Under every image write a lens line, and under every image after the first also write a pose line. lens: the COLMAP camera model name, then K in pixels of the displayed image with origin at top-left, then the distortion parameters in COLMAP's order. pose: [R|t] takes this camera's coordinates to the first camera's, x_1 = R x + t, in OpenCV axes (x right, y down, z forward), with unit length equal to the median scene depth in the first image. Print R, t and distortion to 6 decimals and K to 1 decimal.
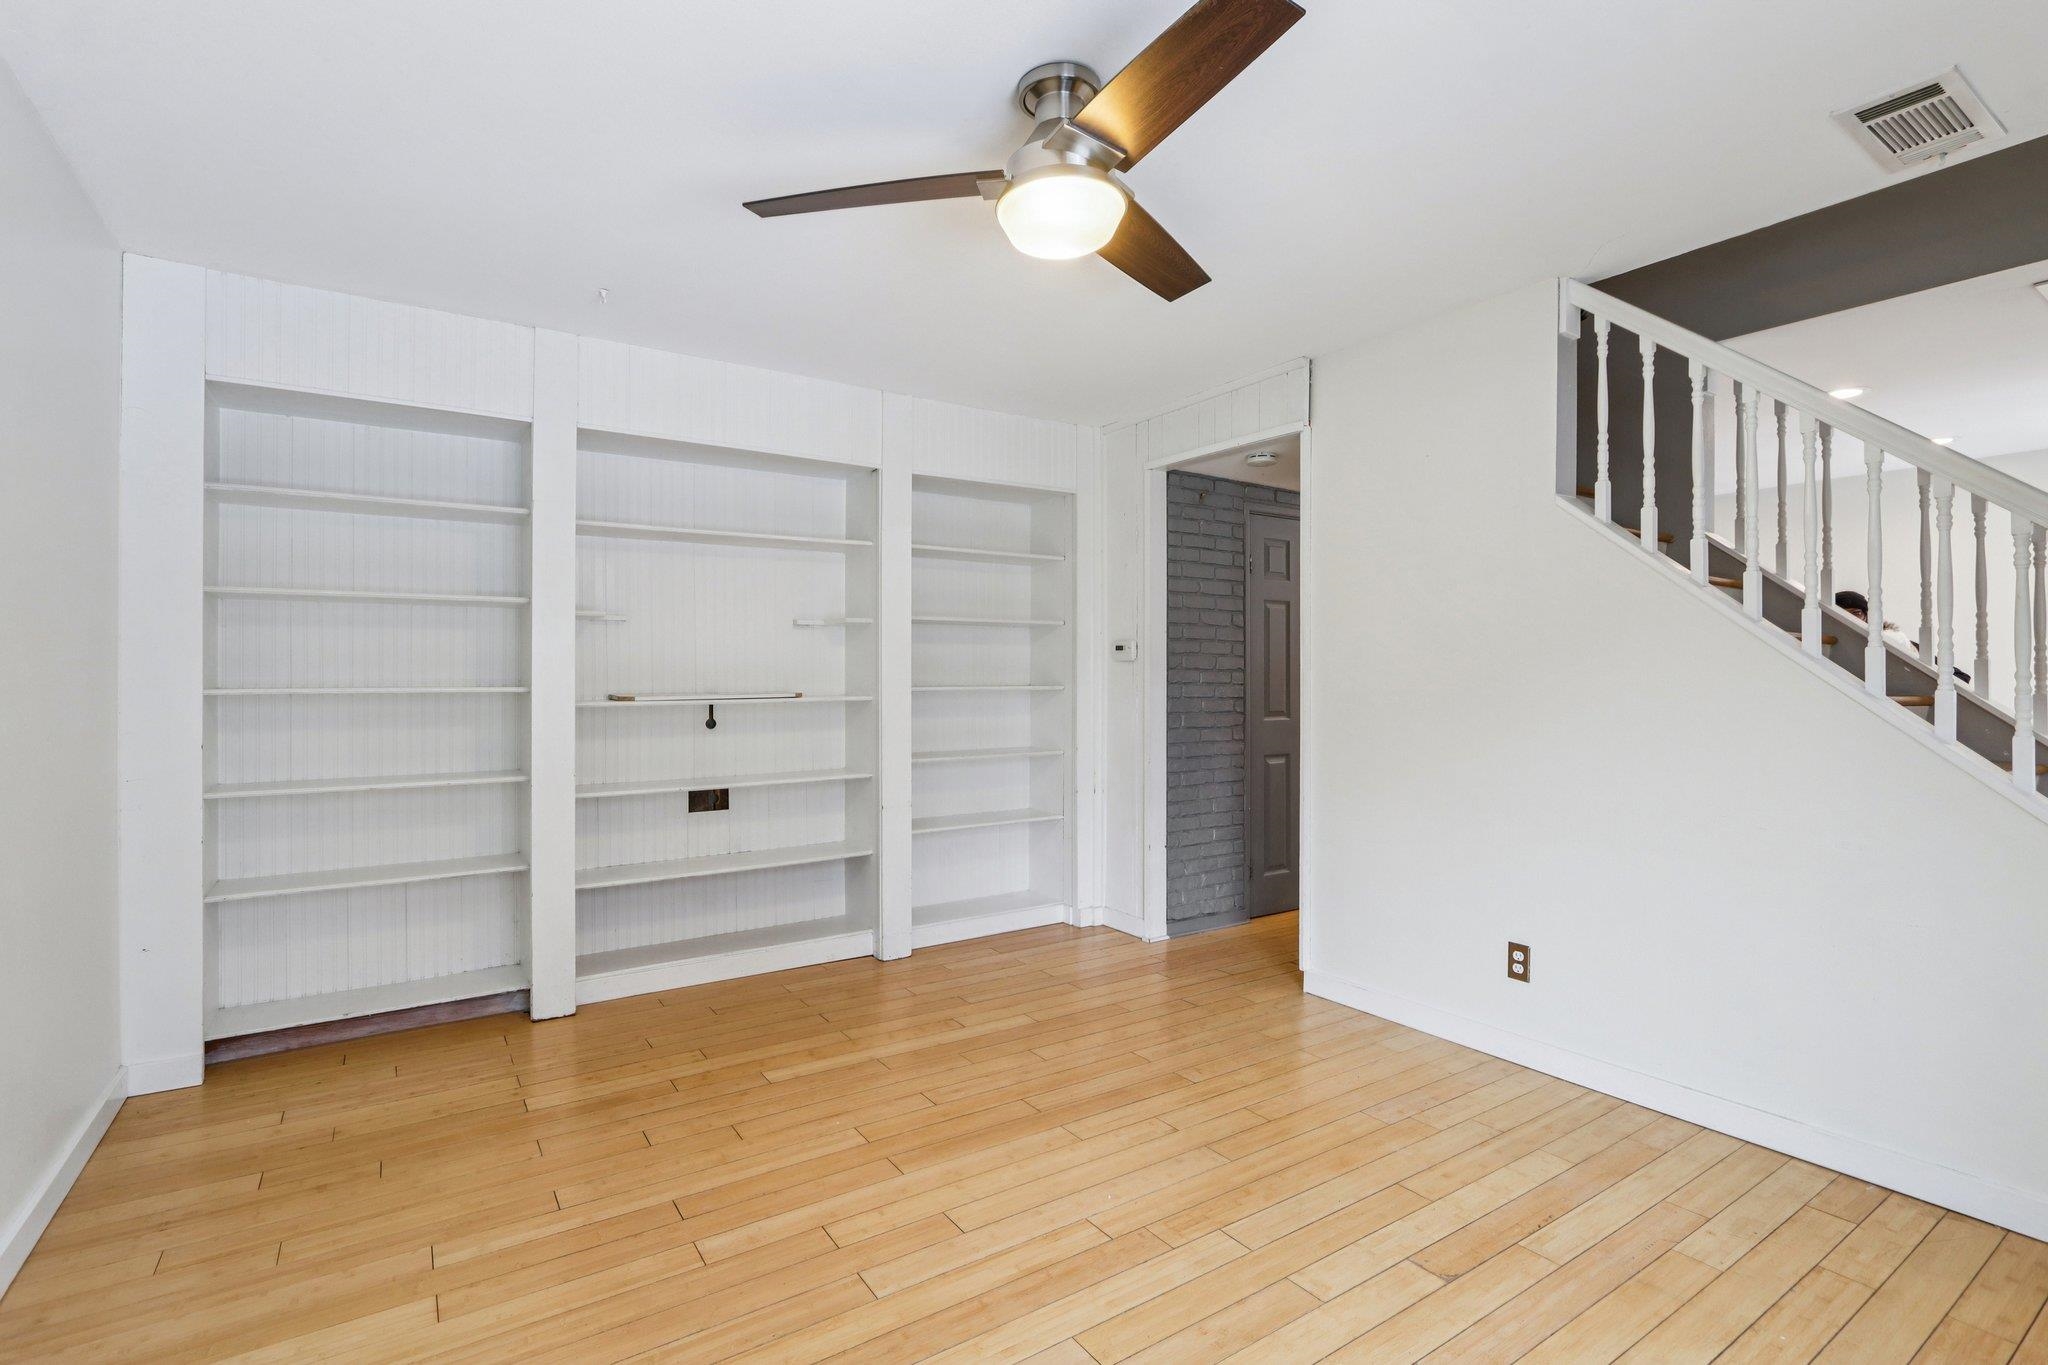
lens RADIAL K [[958.6, 0, 1018.3], [0, 958.6, 675.7], [0, 0, 1]] dist [-0.003965, 0.000674]
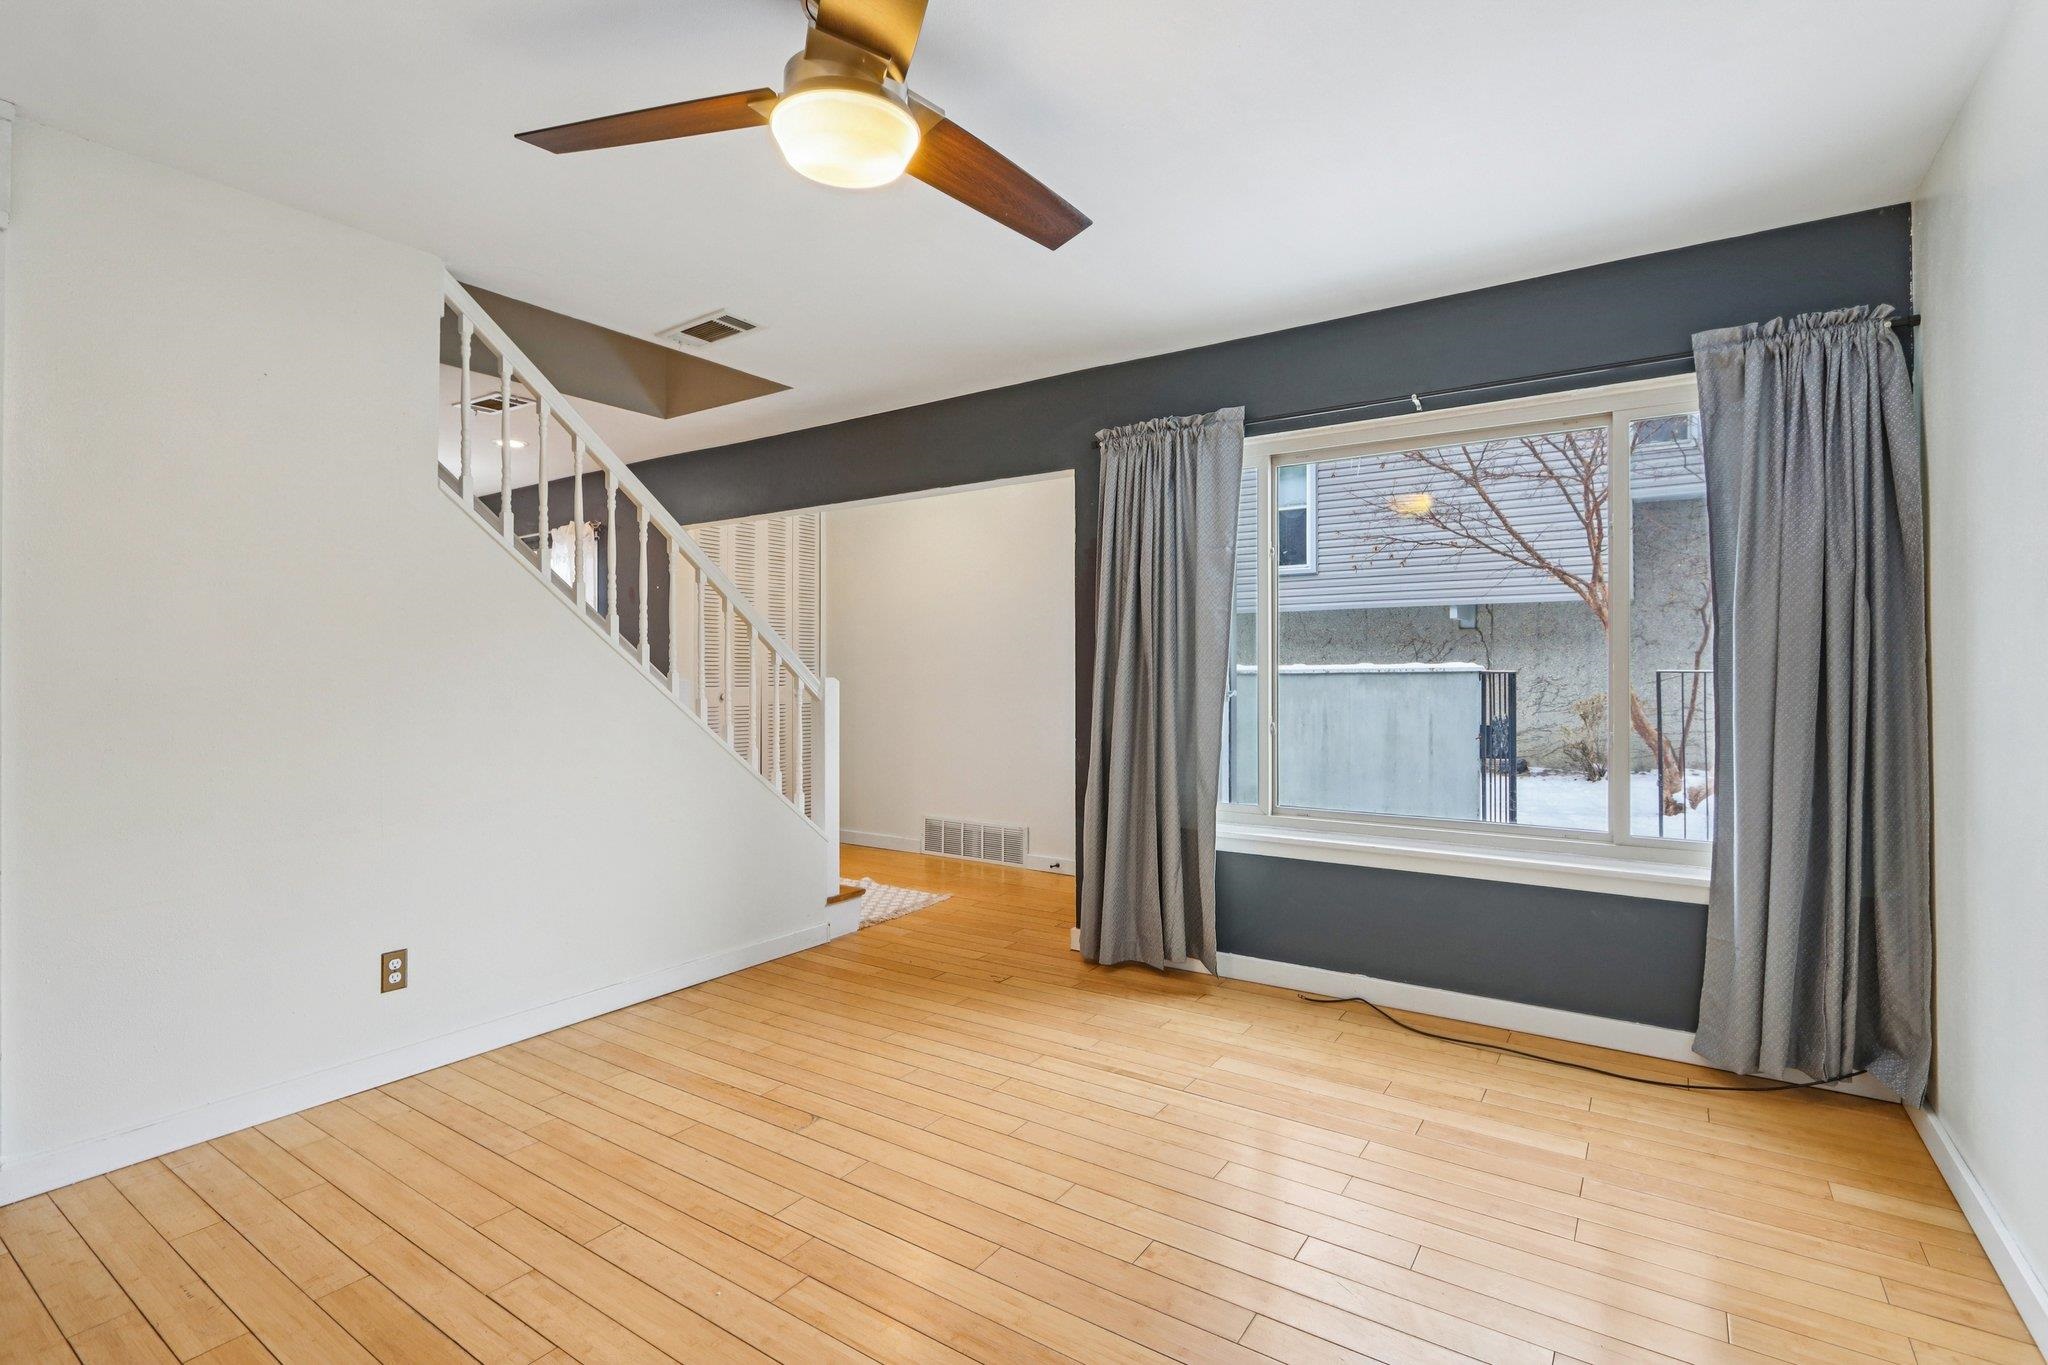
lens RADIAL K [[958.6, 0, 1014.7], [0, 958.6, 674.2], [0, 0, 1]] dist [-0.003965, 0.000674]
pose [[-0.372872, -0.000122, 0.927883, -0.669671], [0.000018, 1.000000, 0.000139, 0.016122], [-0.927883, 0.000068, -0.372872, 0.951381]]
